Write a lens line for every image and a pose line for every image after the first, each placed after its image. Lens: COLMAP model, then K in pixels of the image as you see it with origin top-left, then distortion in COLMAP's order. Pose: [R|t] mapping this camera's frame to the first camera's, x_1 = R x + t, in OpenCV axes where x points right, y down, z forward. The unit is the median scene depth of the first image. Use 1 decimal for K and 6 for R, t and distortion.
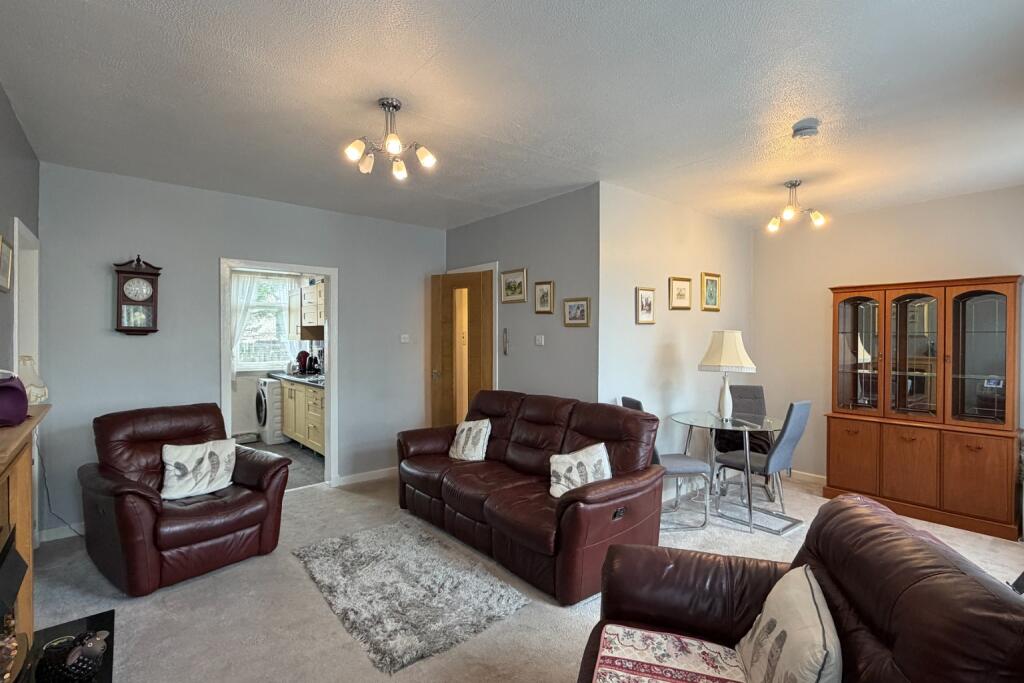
lens RADIAL K [[490.7, 0, 510.9], [0, 490.7, 336.5], [0, 0, 1]] dist [0.013263, -0.000419]
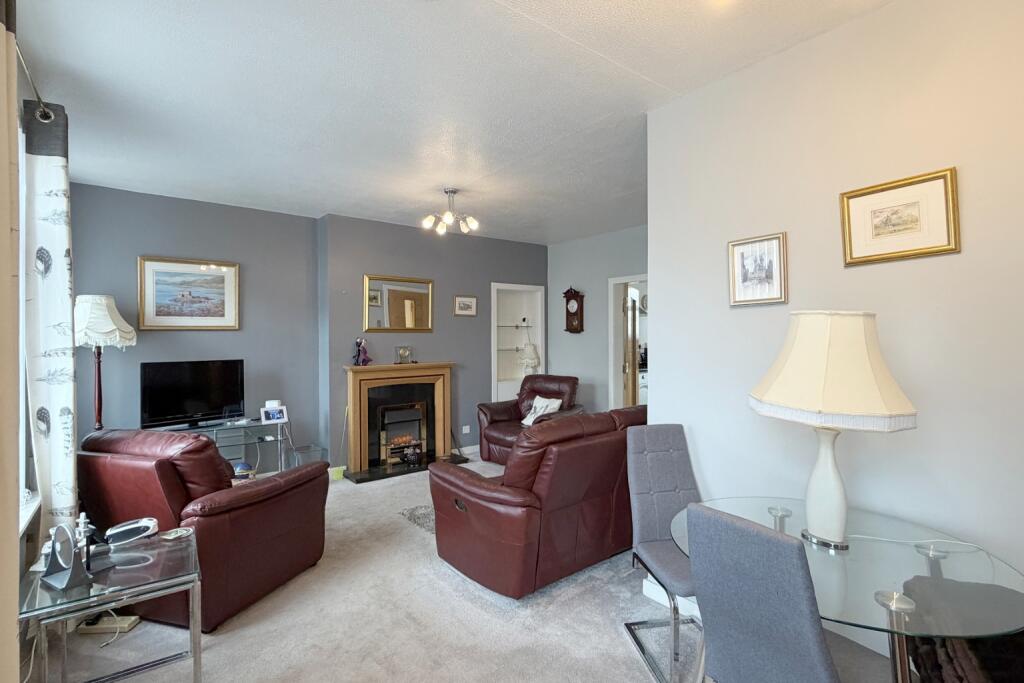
lens RADIAL K [[488.1, 0, 512.0], [0, 488.1, 341.5], [0, 0, 1]] dist [0.018265, 0.000089]
pose [[-0.020285, 0.010632, -0.999738, 0.923117], [0.006191, 0.999926, 0.010509, 0.006874], [0.999775, -0.005976, -0.020350, 0.842917]]
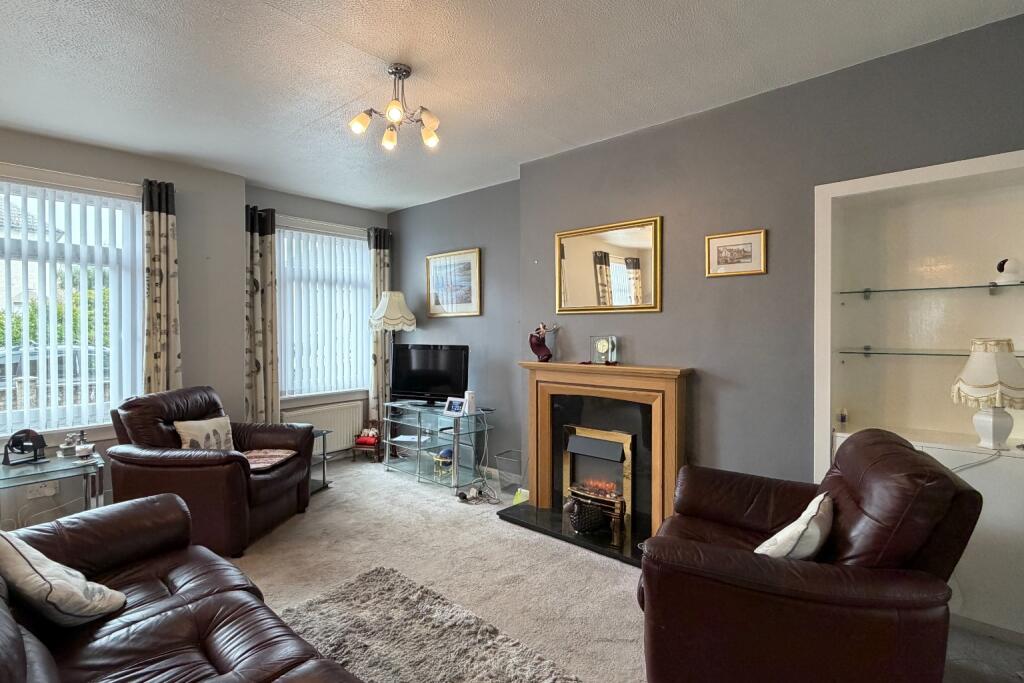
lens RADIAL K [[490.7, 0, 510.9], [0, 490.7, 336.5], [0, 0, 1]] dist [0.013263, -0.000419]
pose [[-0.984979, 0.006132, -0.172567, -0.190671], [0.003617, 0.999883, 0.014886, 0.020592], [0.172638, 0.014039, -0.984885, 1.348757]]
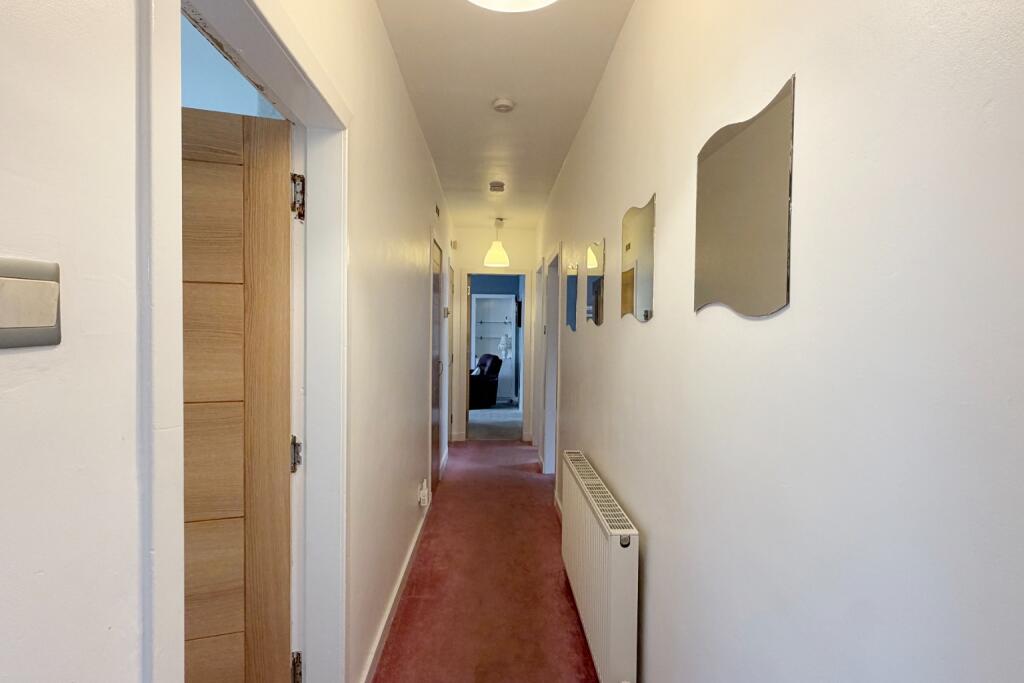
lens RADIAL K [[488.1, 0, 512.0], [0, 488.1, 341.5], [0, 0, 1]] dist [0.018265, 0.000089]
pose [[-0.590505, 0.009449, -0.806979, 1.224004], [-0.010988, 0.999745, 0.019747, 0.020443], [0.806959, 0.020528, -0.590250, 2.435373]]
